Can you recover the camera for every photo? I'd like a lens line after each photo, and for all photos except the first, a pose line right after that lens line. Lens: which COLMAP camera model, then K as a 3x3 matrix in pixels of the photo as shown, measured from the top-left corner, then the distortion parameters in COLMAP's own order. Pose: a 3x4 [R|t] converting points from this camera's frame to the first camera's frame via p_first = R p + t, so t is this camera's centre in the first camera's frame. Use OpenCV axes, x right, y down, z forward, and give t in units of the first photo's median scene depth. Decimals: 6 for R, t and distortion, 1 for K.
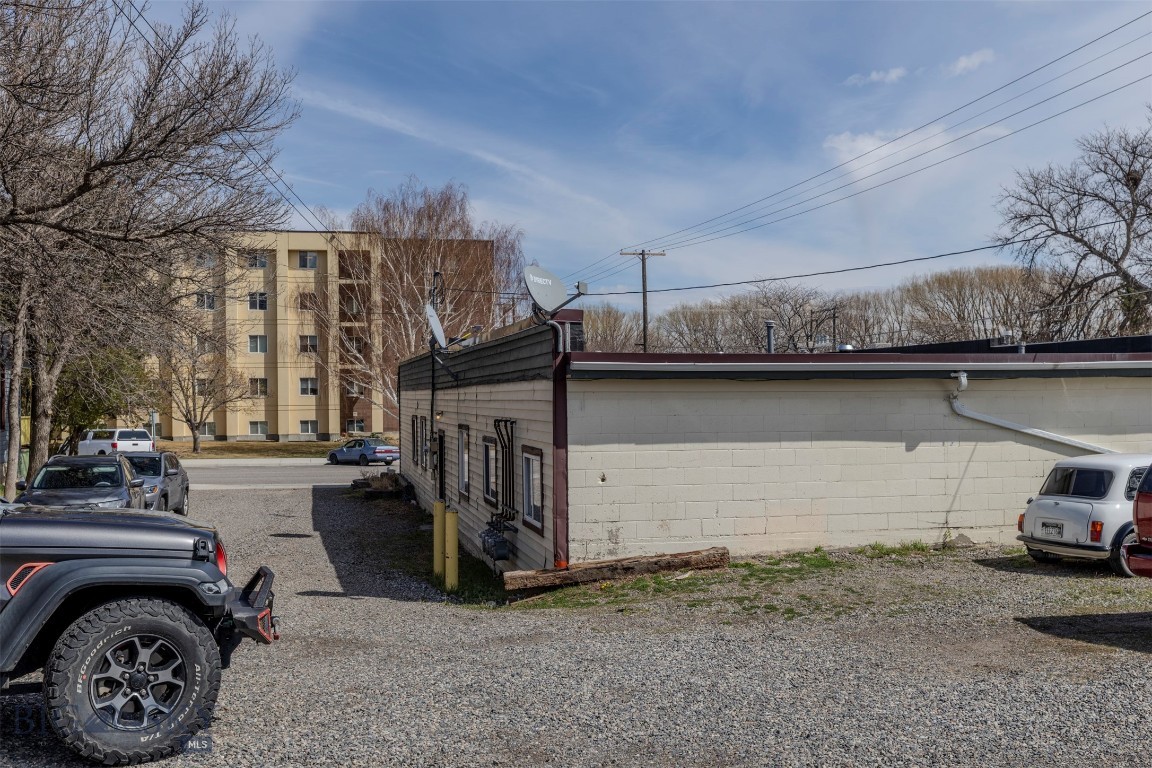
lens RADIAL K [[1124.8, 0, 576.1], [0, 1124.8, 413.1], [0, 0, 1]] dist [0.006172, 0.001459]
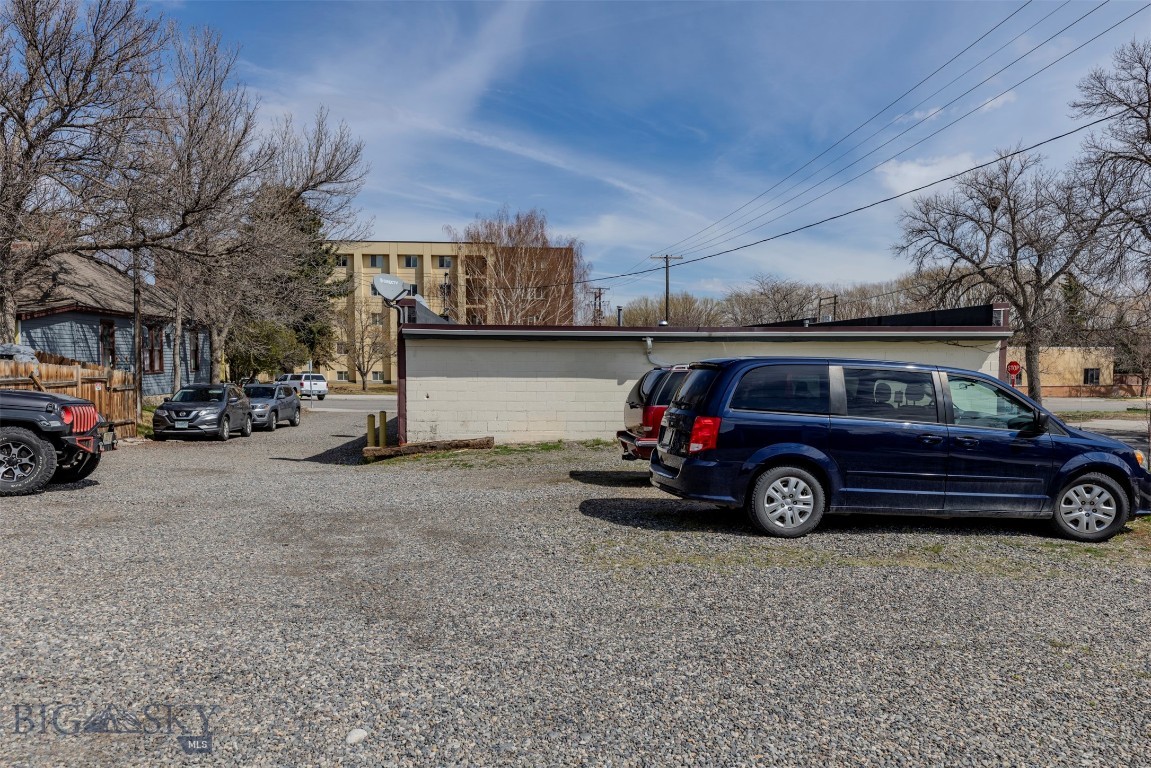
lens RADIAL K [[794.0, 0, 572.6], [0, 794.0, 431.3], [0, 0, 1]] dist [0.002005, 0.003364]
pose [[0.993031, 0.023318, -0.115527, 0.178453], [-0.014367, 0.996872, 0.077716, 0.005908], [0.116978, -0.075515, 0.990259, -0.091252]]
